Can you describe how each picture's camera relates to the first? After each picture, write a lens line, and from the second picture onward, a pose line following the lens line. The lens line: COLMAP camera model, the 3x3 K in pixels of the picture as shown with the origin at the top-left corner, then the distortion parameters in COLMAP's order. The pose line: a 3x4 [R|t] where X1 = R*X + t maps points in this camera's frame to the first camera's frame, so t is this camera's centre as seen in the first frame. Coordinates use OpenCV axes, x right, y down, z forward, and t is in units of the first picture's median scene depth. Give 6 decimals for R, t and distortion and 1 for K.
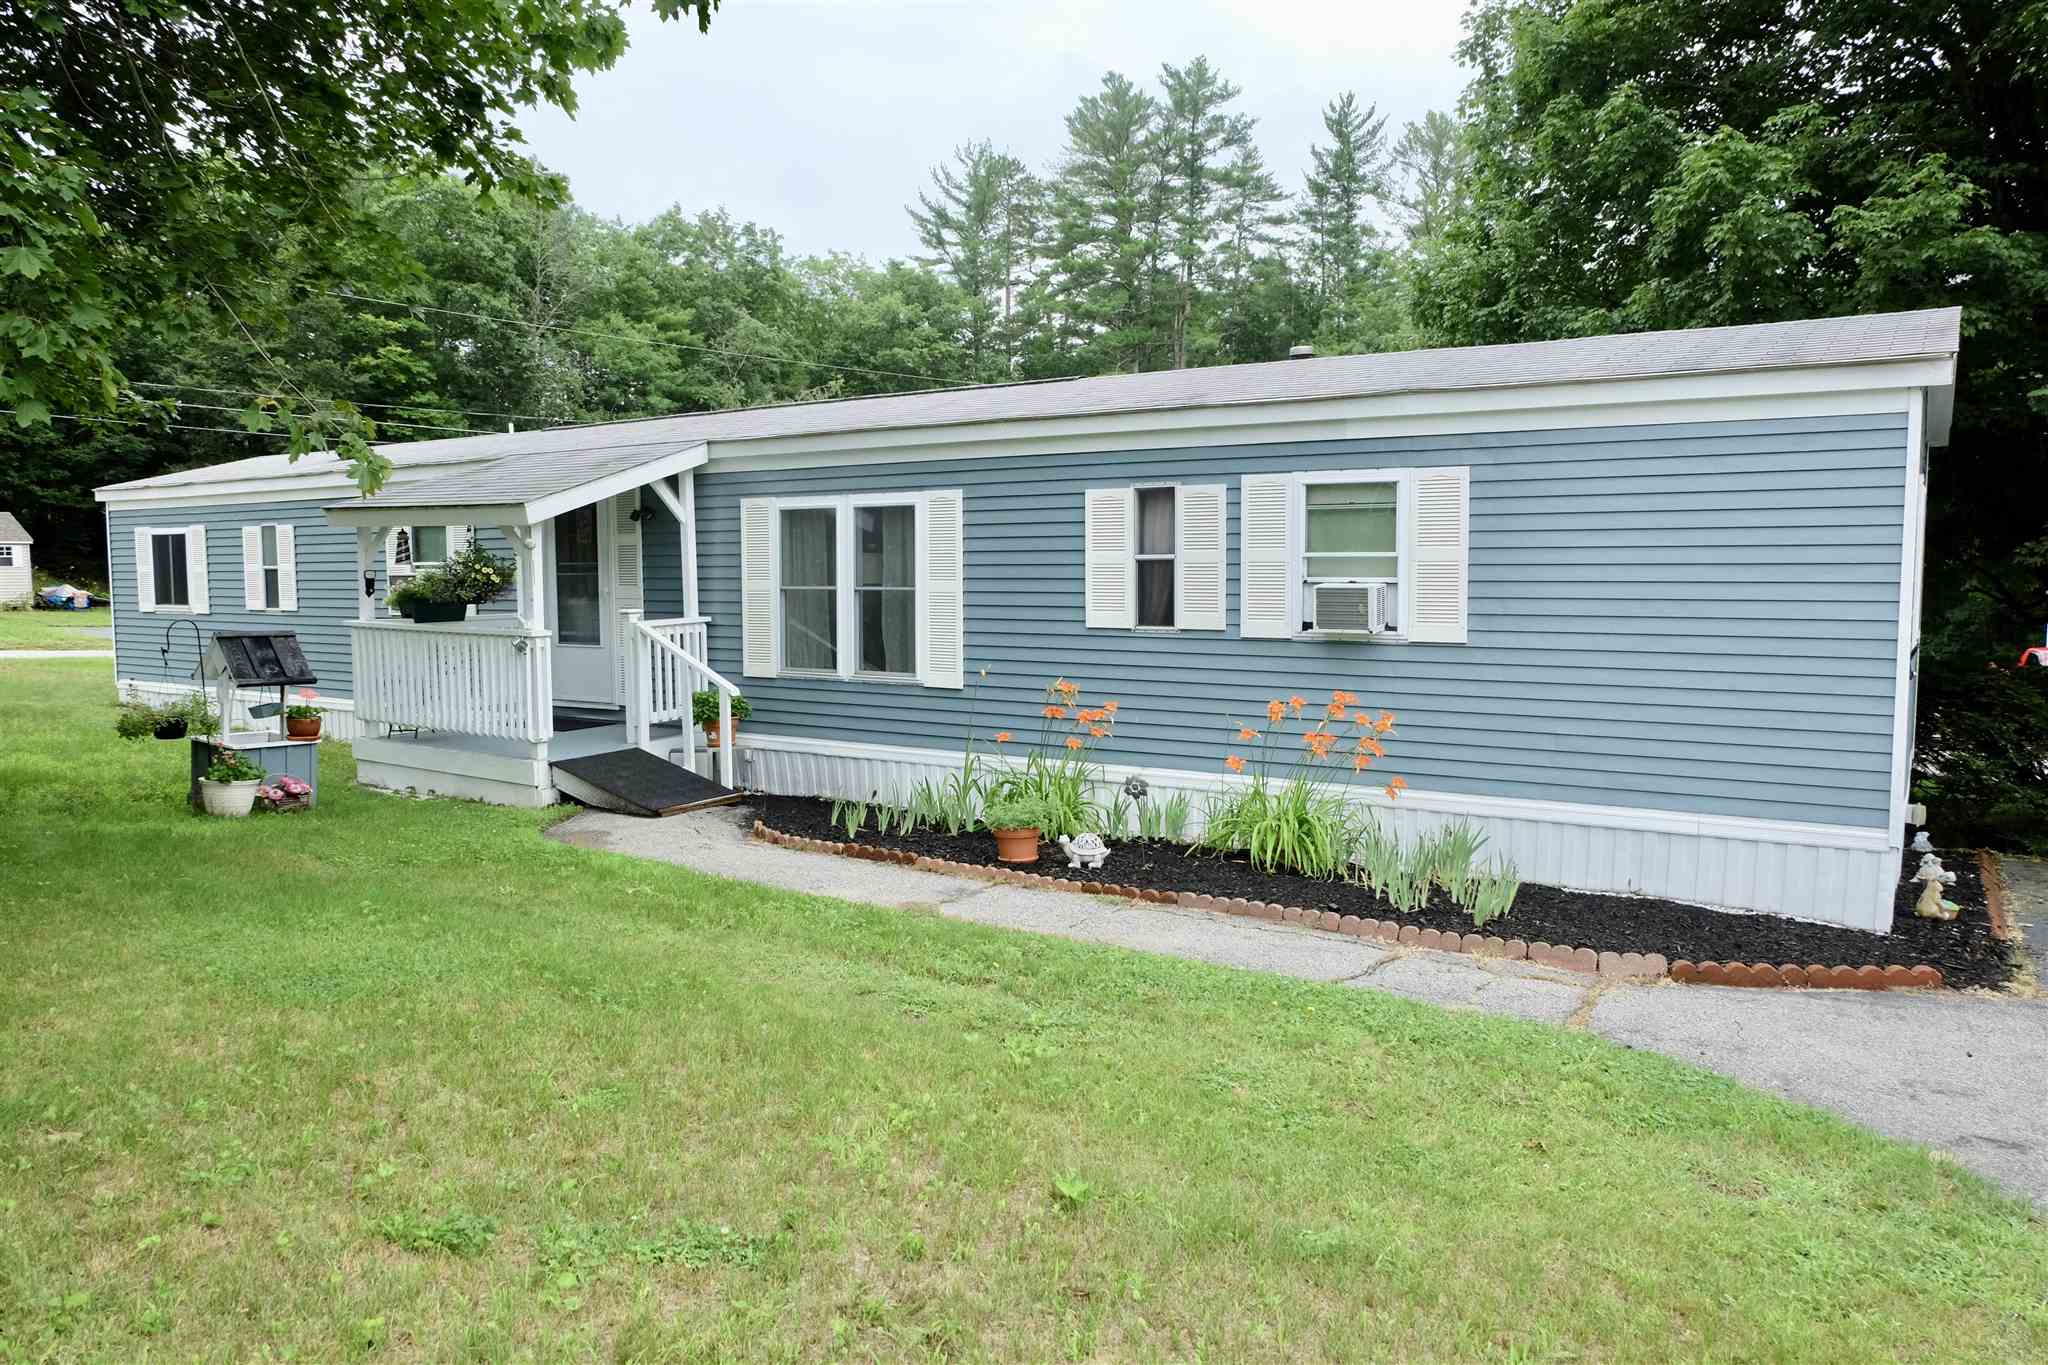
lens RADIAL K [[1378.2, 0, 1065.3], [0, 1378.2, 678.7], [0, 0, 1]] dist [-0.082137, 0.075617]
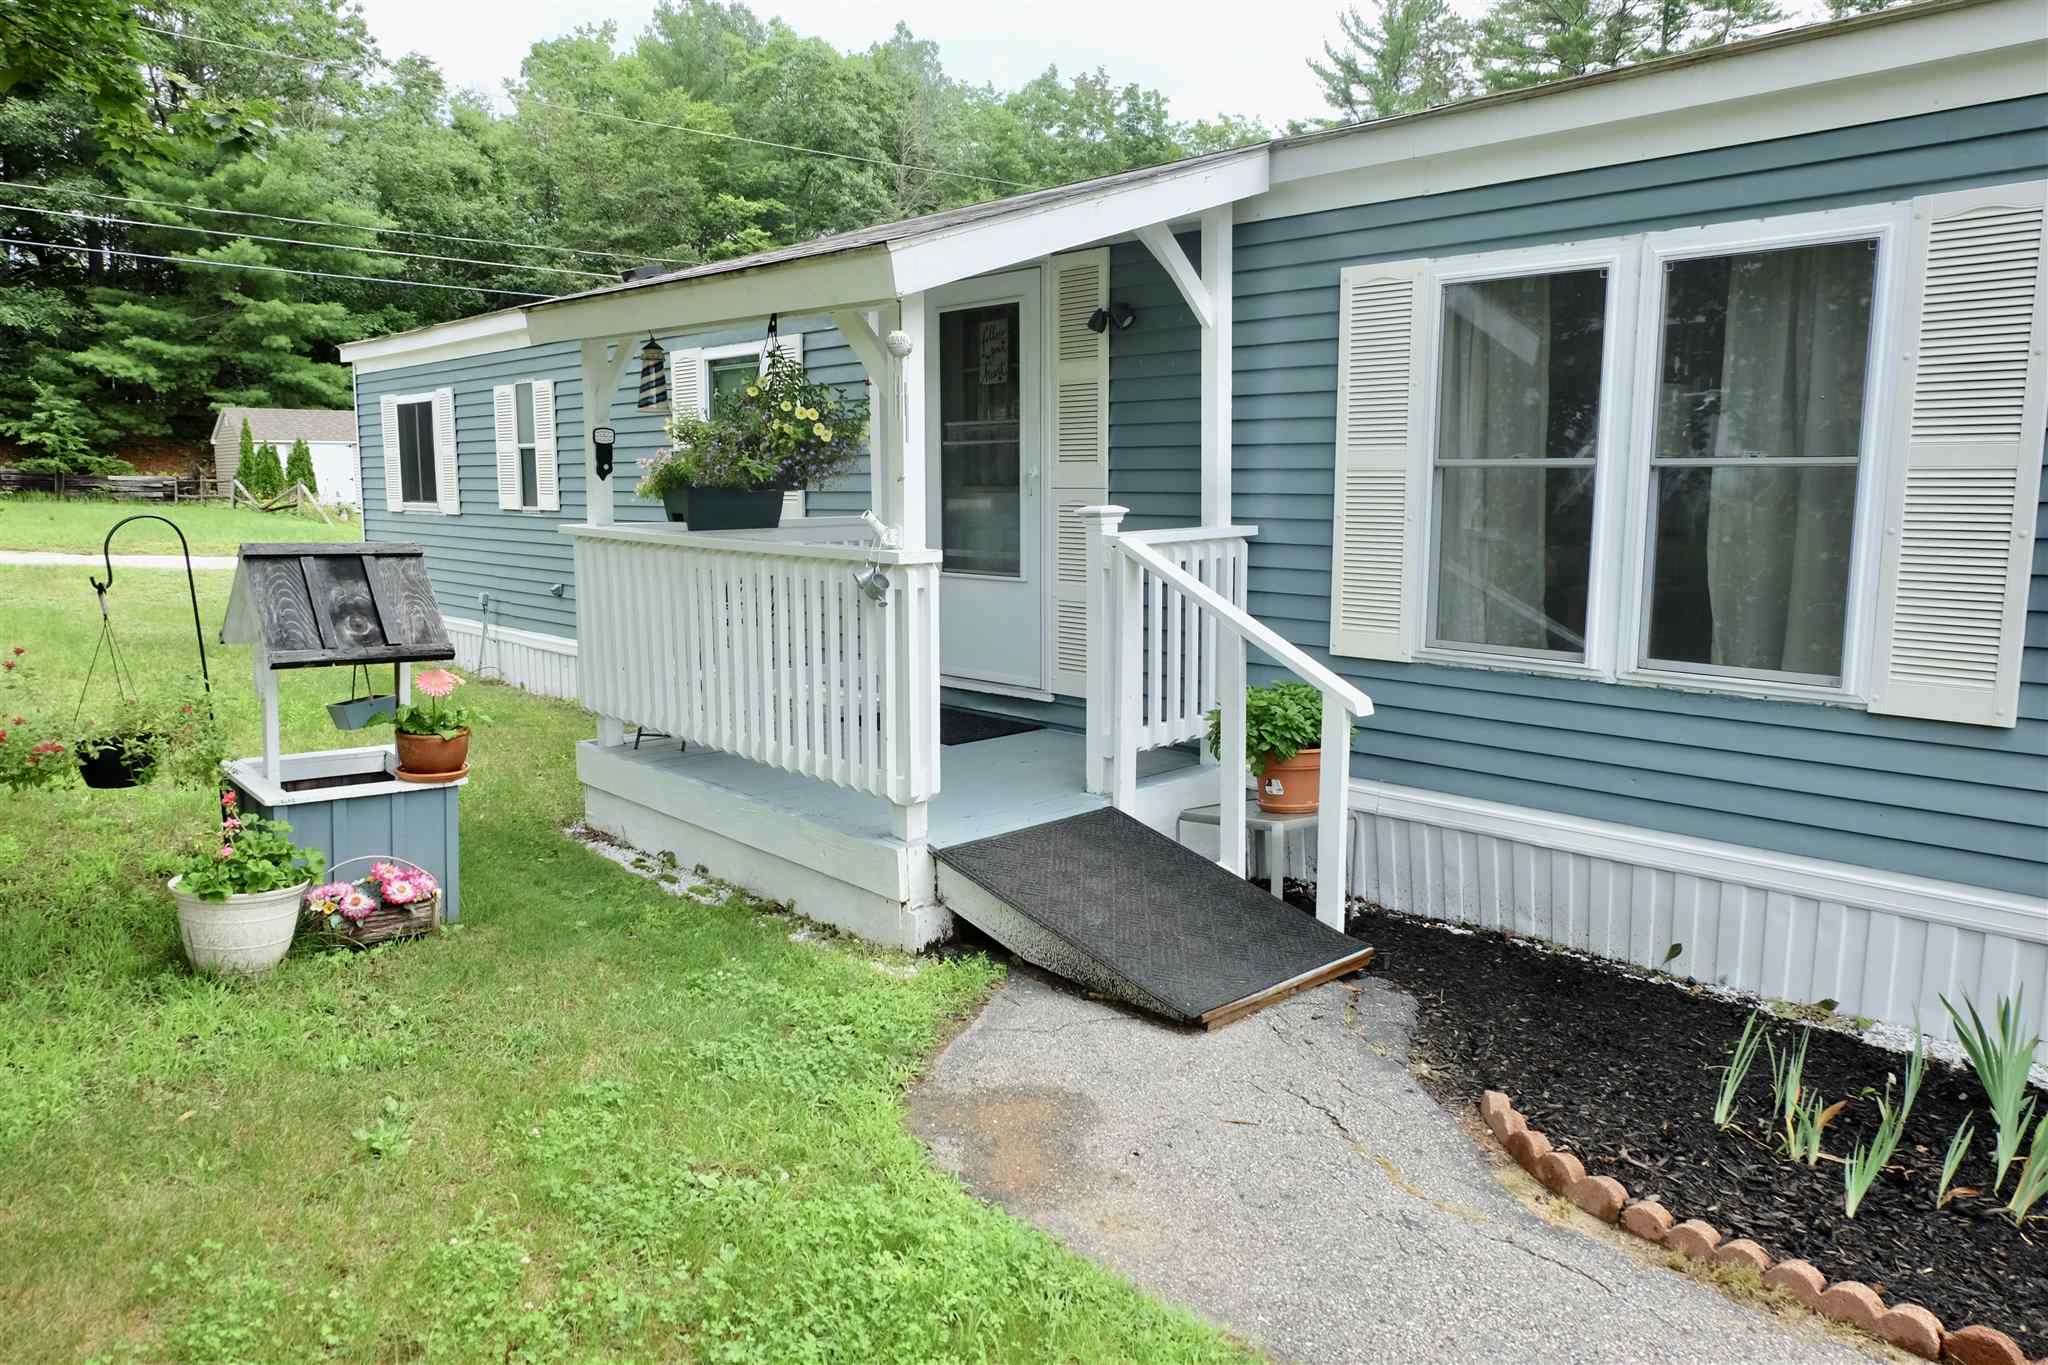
lens RADIAL K [[1378.2, 0, 1065.3], [0, 1378.2, 678.7], [0, 0, 1]] dist [-0.082137, 0.075617]
pose [[0.969528, 0.039652, -0.241749, -0.203825], [-0.025056, 0.997689, 0.063153, -0.020607], [0.243695, -0.055171, 0.968282, 0.513946]]
